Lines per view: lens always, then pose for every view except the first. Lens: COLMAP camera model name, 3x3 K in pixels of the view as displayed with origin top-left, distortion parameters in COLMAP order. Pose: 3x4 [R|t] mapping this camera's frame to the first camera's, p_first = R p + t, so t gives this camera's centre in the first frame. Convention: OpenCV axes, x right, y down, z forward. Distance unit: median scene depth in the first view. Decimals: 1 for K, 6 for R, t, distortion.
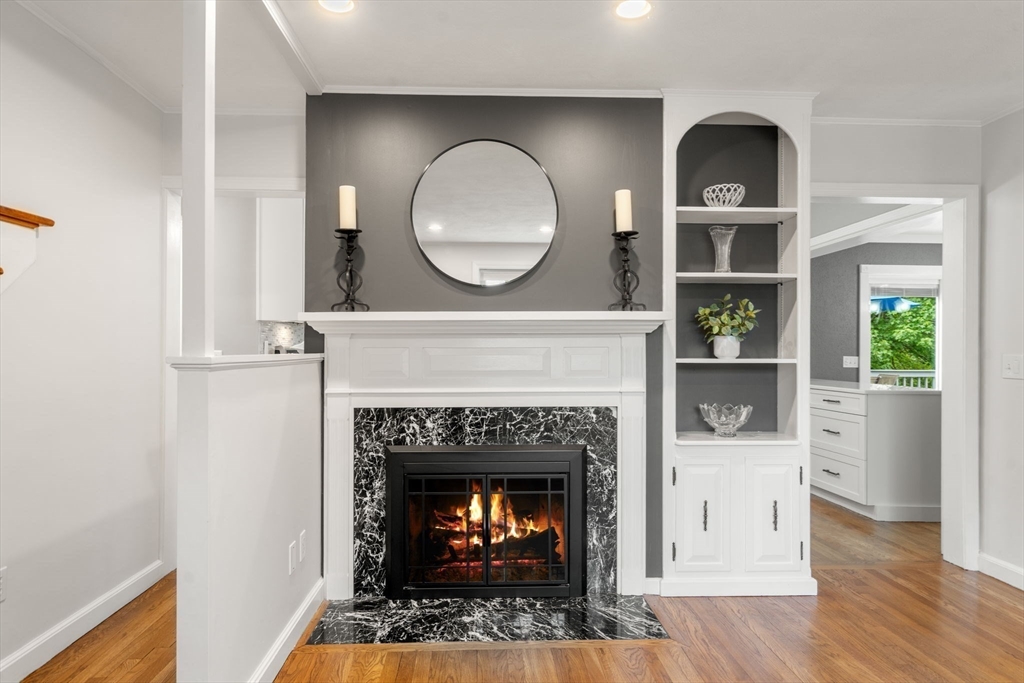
lens RADIAL K [[614.5, 0, 495.6], [0, 614.5, 350.4], [0, 0, 1]] dist [0.014281, -0.001178]
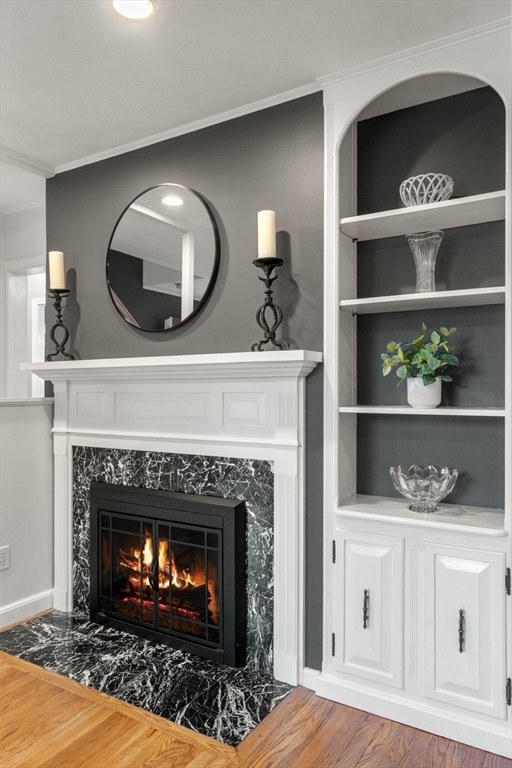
lens RADIAL K [[542.1, 0, 255.3], [0, 542.1, 389.7], [0, 0, 1]] dist [0.000364, 0.005851]
pose [[0.831244, -0.001077, -0.555907, 0.604353], [0.003486, 0.999989, 0.003275, -0.011827], [0.555897, -0.004660, 0.831238, 0.352425]]
